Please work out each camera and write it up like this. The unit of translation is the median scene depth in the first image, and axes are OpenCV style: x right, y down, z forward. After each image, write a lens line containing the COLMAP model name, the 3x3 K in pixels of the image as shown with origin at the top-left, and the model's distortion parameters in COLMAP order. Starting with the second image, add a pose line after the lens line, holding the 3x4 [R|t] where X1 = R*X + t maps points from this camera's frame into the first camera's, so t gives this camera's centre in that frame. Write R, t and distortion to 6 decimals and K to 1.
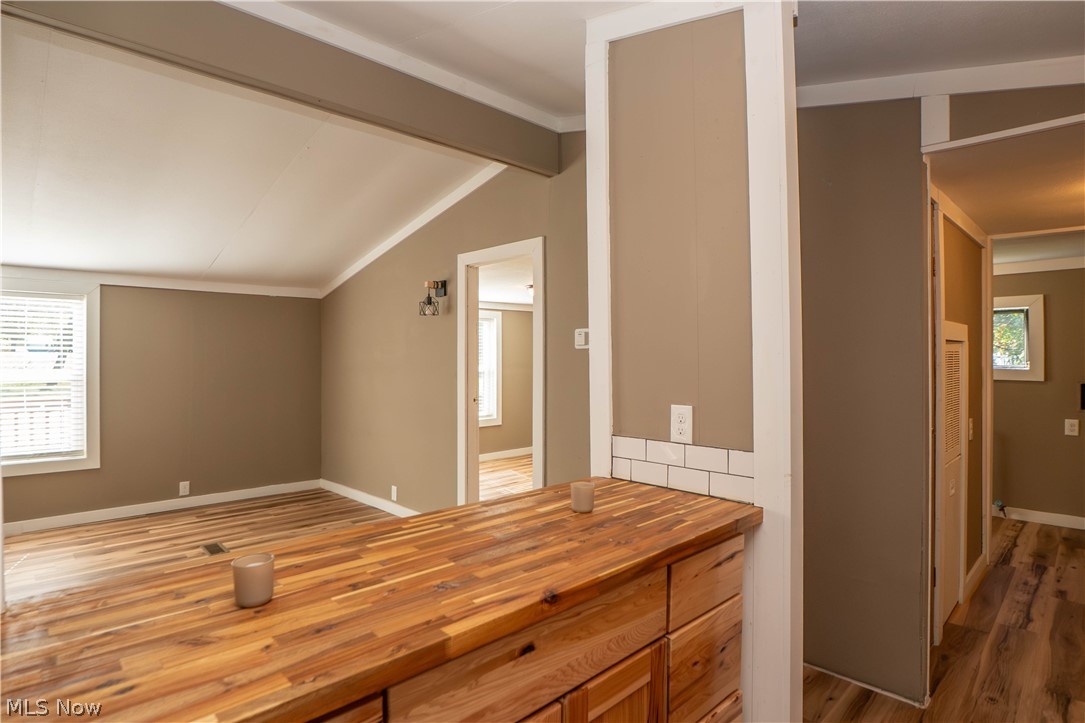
lens RADIAL K [[566.6, 0, 542.5], [0, 566.6, 361.5], [0, 0, 1]] dist [-0.004527, -0.000792]
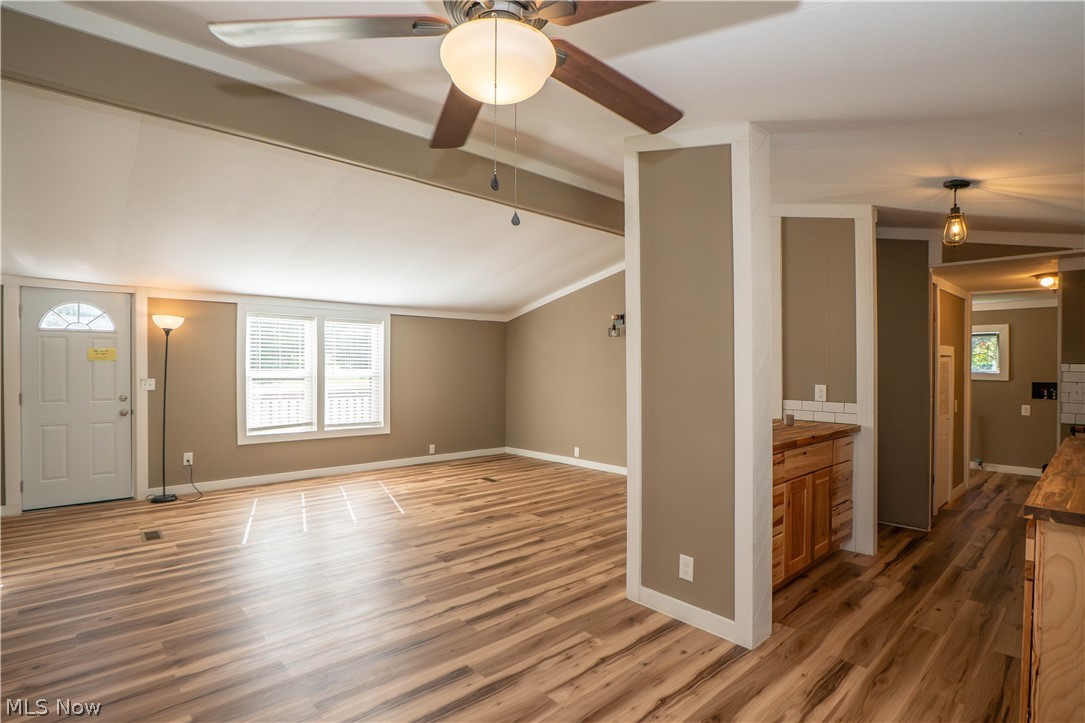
lens RADIAL K [[558.9, 0, 545.6], [0, 558.9, 370.7], [0, 0, 1]] dist [0.013101, -0.000069]
pose [[0.999966, 0.005733, -0.005962, -0.442149], [-0.005695, 0.999964, 0.006320, 0.006242], [0.005998, -0.006286, 0.999962, -0.660190]]
